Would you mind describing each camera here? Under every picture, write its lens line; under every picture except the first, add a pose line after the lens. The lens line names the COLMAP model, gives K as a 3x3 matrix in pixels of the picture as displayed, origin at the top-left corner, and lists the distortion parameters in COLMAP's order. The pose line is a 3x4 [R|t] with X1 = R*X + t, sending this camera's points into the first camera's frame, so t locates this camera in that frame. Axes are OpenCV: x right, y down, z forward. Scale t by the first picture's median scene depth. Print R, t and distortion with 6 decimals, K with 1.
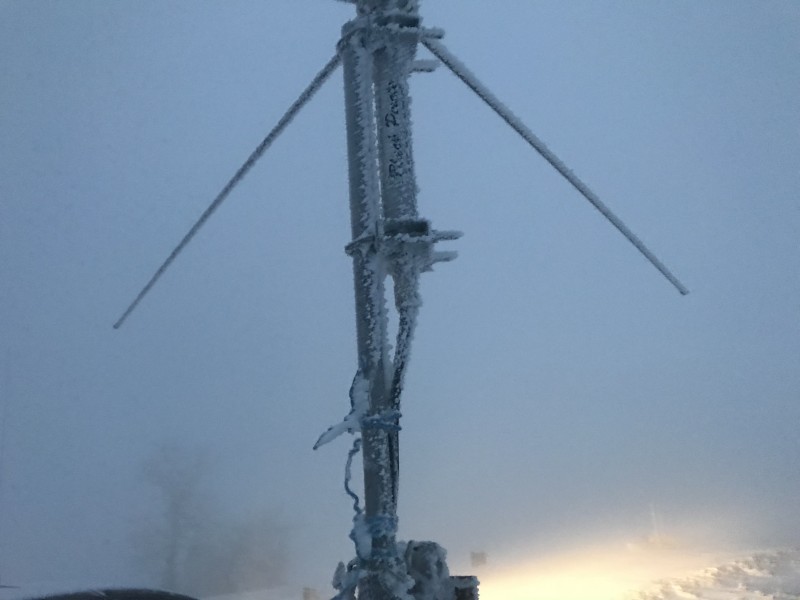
lens RADIAL K [[650.2, 0, 400.8], [0, 650.2, 298.9], [0, 0, 1]] dist [-0.005311, -0.003649]
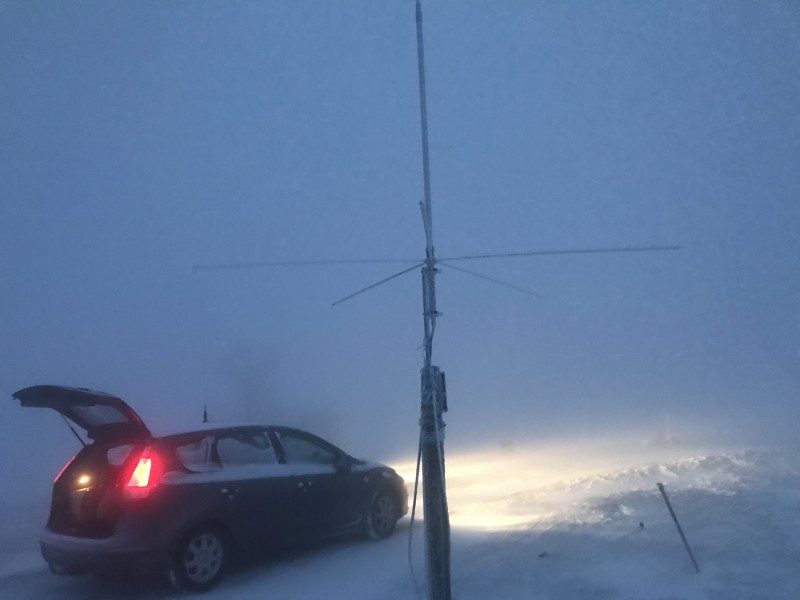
lens RADIAL K [[650.2, 0, 399.4], [0, 650.2, 300.3], [0, 0, 1]] dist [-0.005311, -0.003649]
pose [[0.996993, 0.017691, -0.075446, 0.130610], [-0.006701, 0.989627, 0.143503, -0.964645], [0.077202, -0.142566, 0.986770, -4.357894]]
